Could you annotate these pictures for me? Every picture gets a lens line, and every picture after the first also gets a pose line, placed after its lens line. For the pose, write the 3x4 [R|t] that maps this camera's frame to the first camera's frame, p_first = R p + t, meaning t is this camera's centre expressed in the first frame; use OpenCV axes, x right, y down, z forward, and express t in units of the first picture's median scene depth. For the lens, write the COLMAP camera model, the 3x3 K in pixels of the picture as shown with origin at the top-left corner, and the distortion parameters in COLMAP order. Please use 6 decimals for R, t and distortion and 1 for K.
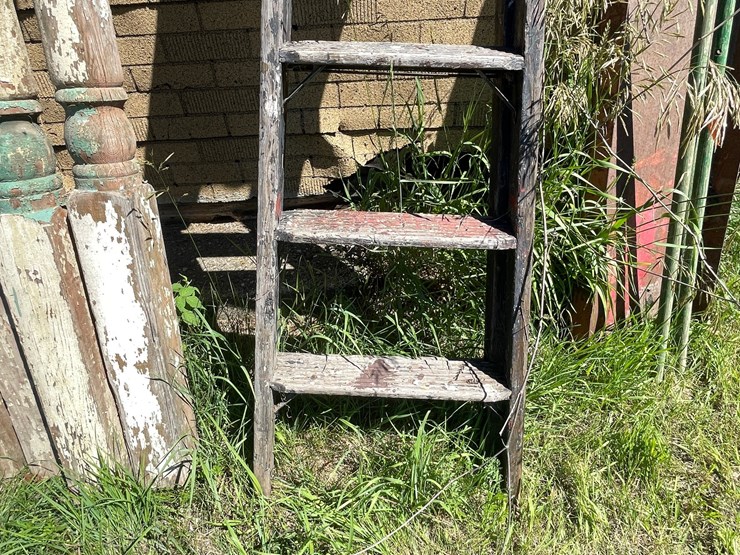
lens RADIAL K [[492.2, 0, 368.2], [0, 492.2, 271.7], [0, 0, 1]] dist [-0.000114, -0.002428]
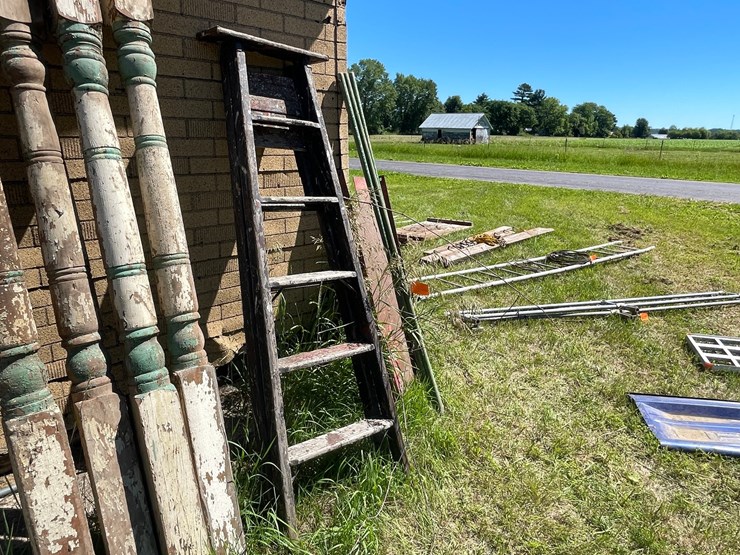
lens RADIAL K [[492.2, 0, 372.6], [0, 492.2, 273.4], [0, 0, 1]] dist [-0.000114, -0.002428]
pose [[0.742715, -0.124040, 0.658018, -1.052018], [0.392389, 0.876910, -0.277594, 0.249337], [-0.542590, 0.464373, 0.699967, -0.661484]]
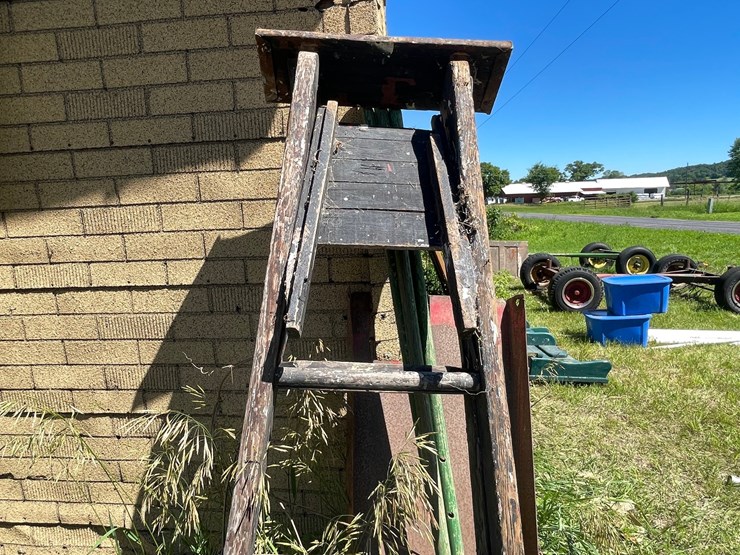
lens RADIAL K [[492.2, 0, 366.4], [0, 492.2, 280.7], [0, 0, 1]] dist [-0.000114, -0.002428]
pose [[0.991855, 0.023752, -0.125137, 0.709076], [-0.086399, 0.847334, -0.523985, -0.332200], [0.093587, 0.530529, 0.842484, -0.115957]]
